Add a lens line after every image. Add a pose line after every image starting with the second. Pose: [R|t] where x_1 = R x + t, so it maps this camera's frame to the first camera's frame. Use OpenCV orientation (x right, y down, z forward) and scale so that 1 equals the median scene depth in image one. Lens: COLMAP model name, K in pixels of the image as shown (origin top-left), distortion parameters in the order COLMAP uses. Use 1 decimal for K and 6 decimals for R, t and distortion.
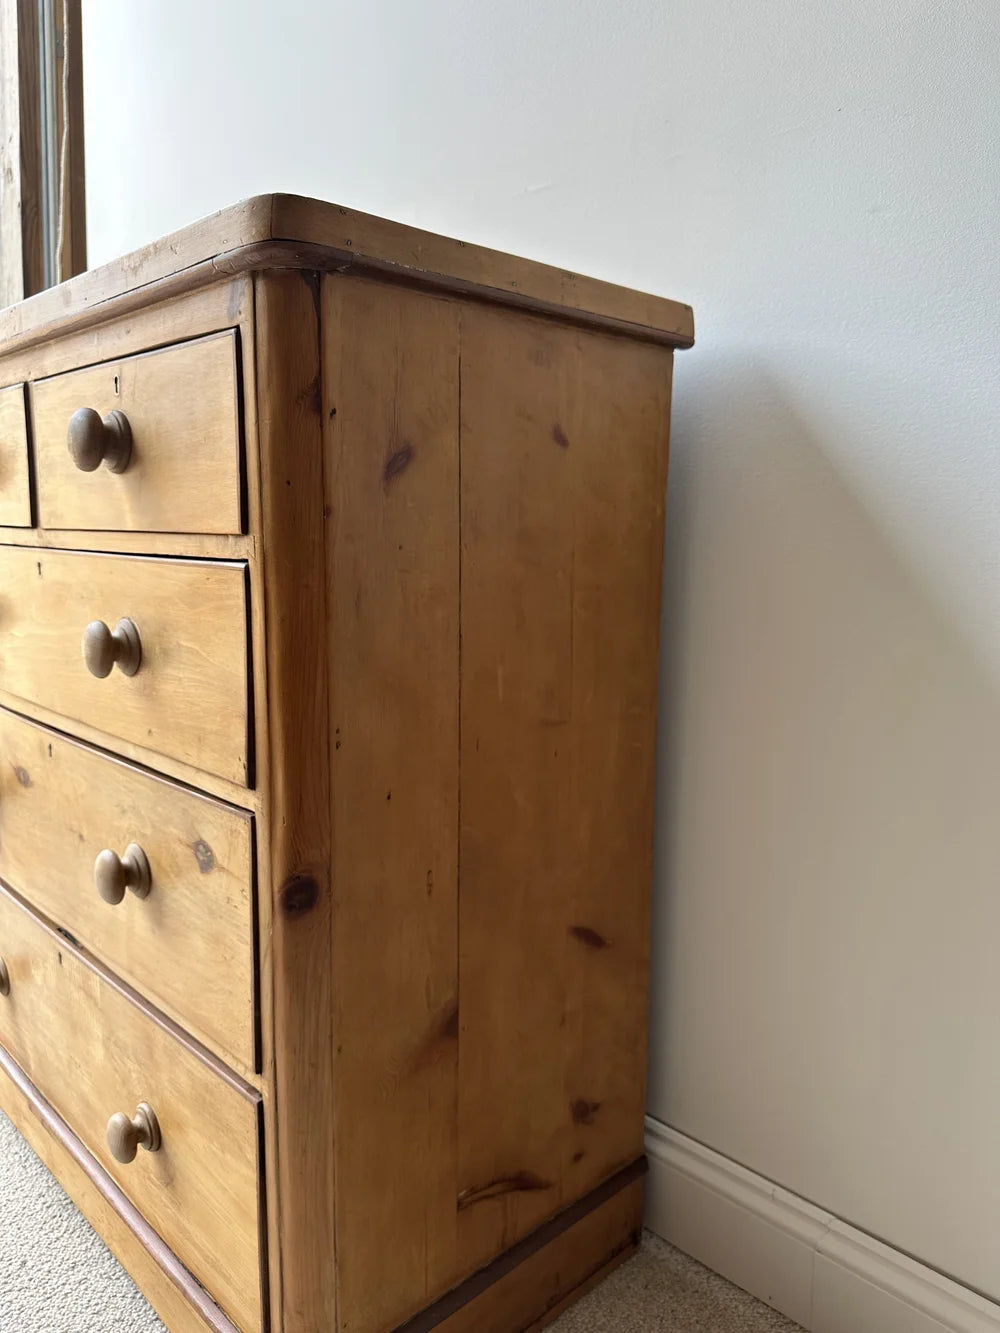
lens RADIAL K [[946.4, 0, 503.9], [0, 946.4, 663.9], [0, 0, 1]] dist [0.100319, -0.174683]
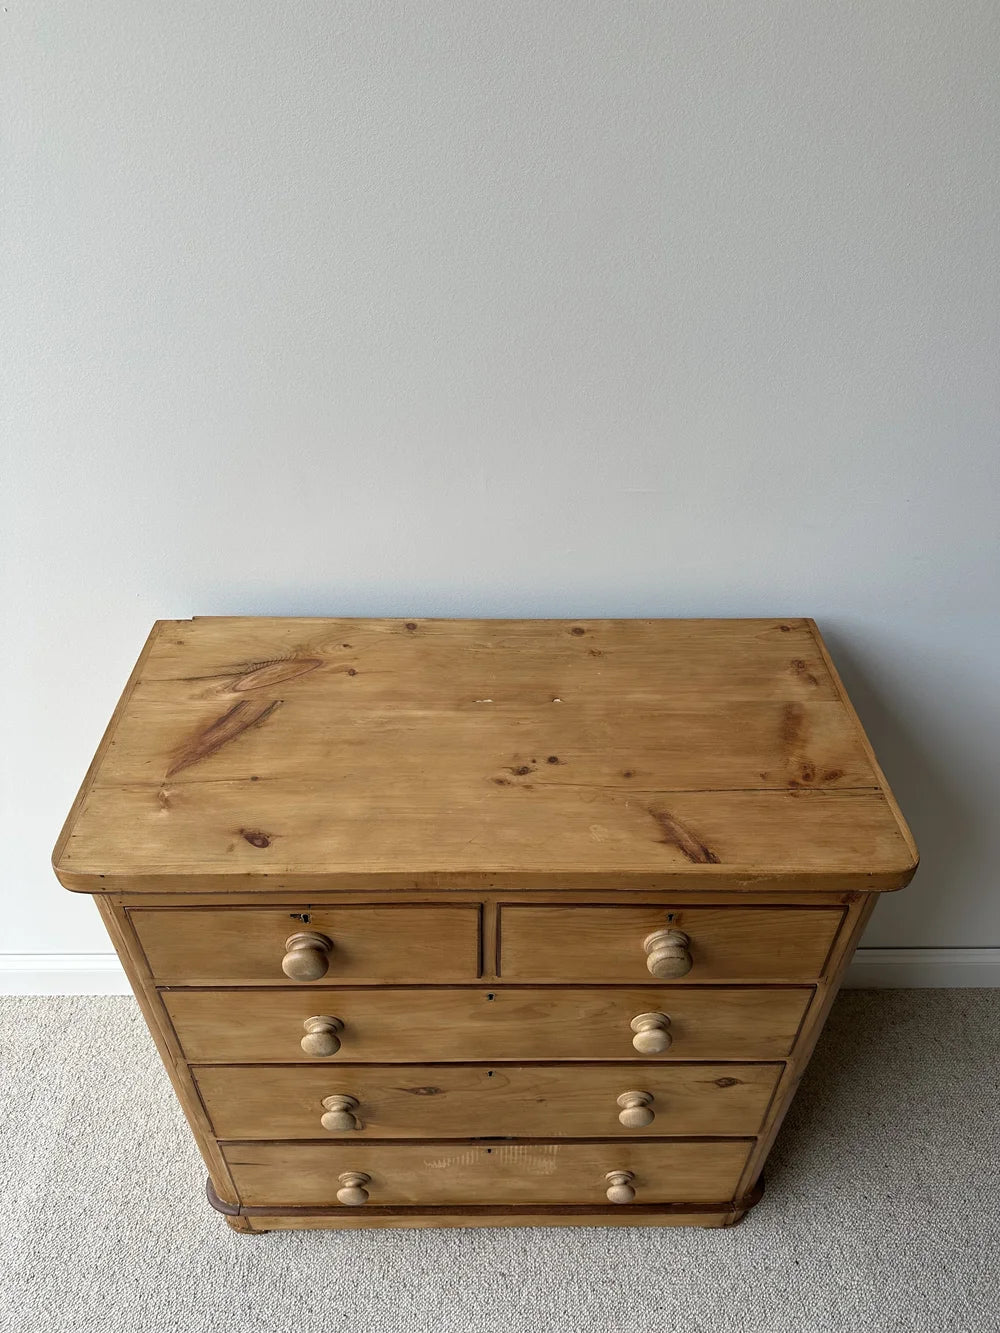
lens RADIAL K [[946.4, 0, 503.9], [0, 946.4, 663.9], [0, 0, 1]] dist [0.100319, -0.174683]
pose [[0.690228, -0.460374, 0.558249, -1.317150], [0.094253, 0.822125, 0.561450, -1.560587], [-0.717427, -0.334912, 0.610845, 0.522351]]
